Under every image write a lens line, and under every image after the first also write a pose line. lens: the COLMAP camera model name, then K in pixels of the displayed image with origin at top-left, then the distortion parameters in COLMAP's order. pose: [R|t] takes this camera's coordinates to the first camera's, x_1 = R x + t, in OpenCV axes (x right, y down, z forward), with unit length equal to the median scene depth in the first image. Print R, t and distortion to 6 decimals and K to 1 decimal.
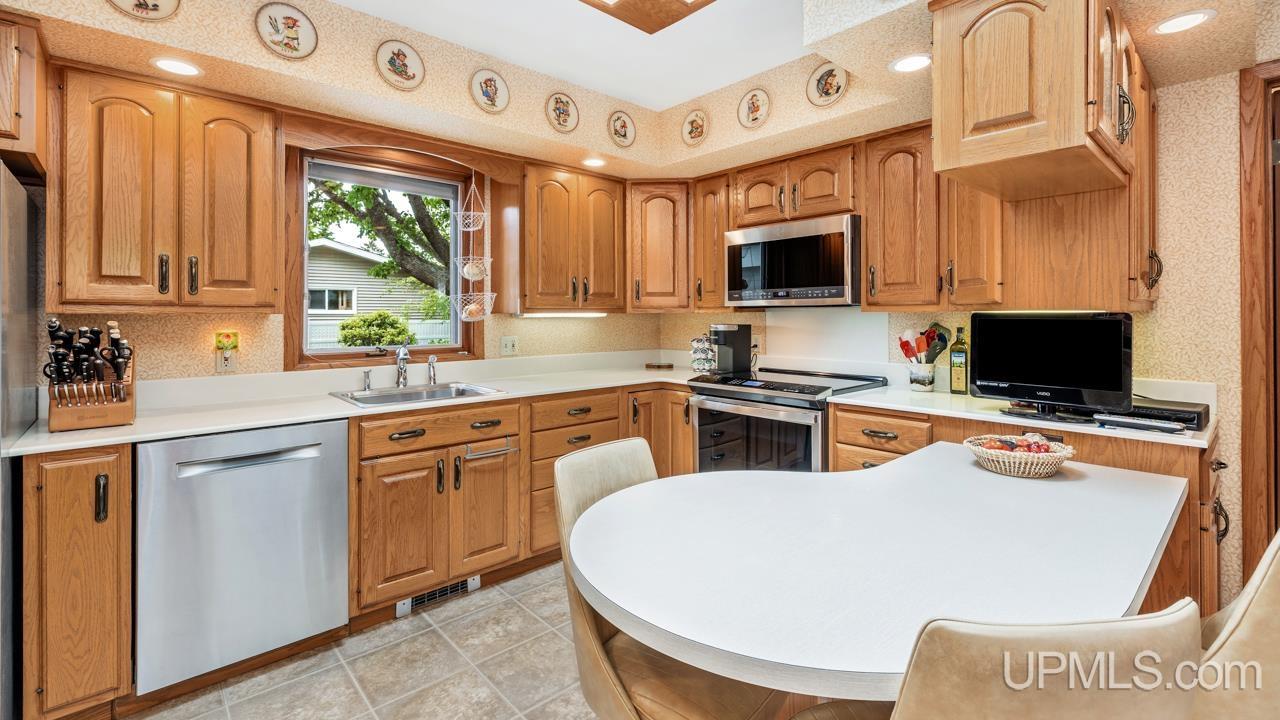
lens RADIAL K [[540.1, 0, 635.5], [0, 540.1, 355.5], [0, 0, 1]] dist [-0.000182, -0.000150]
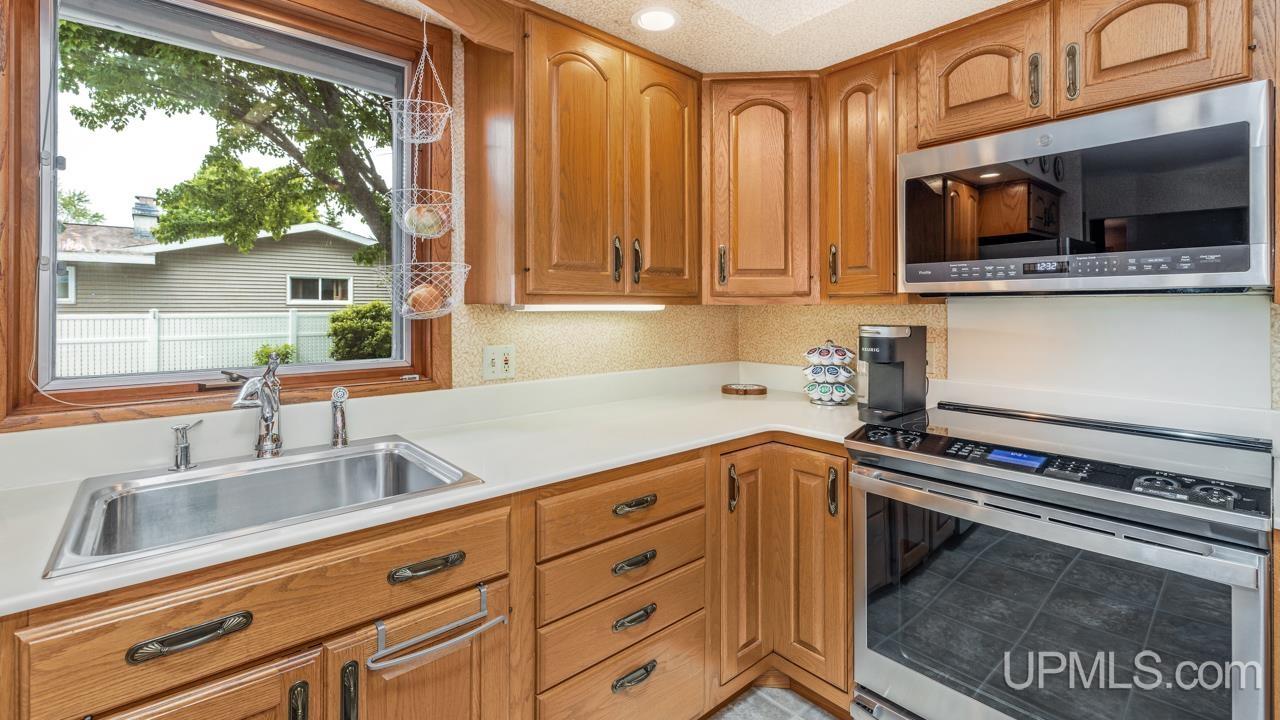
lens RADIAL K [[540.1, 0, 639.5], [0, 540.1, 353.9], [0, 0, 1]] dist [-0.000182, -0.000150]
pose [[0.999946, 0.005603, -0.008759, -0.087487], [-0.005507, 0.999924, 0.011027, -0.034986], [0.008821, -0.010978, 0.999901, 0.464718]]
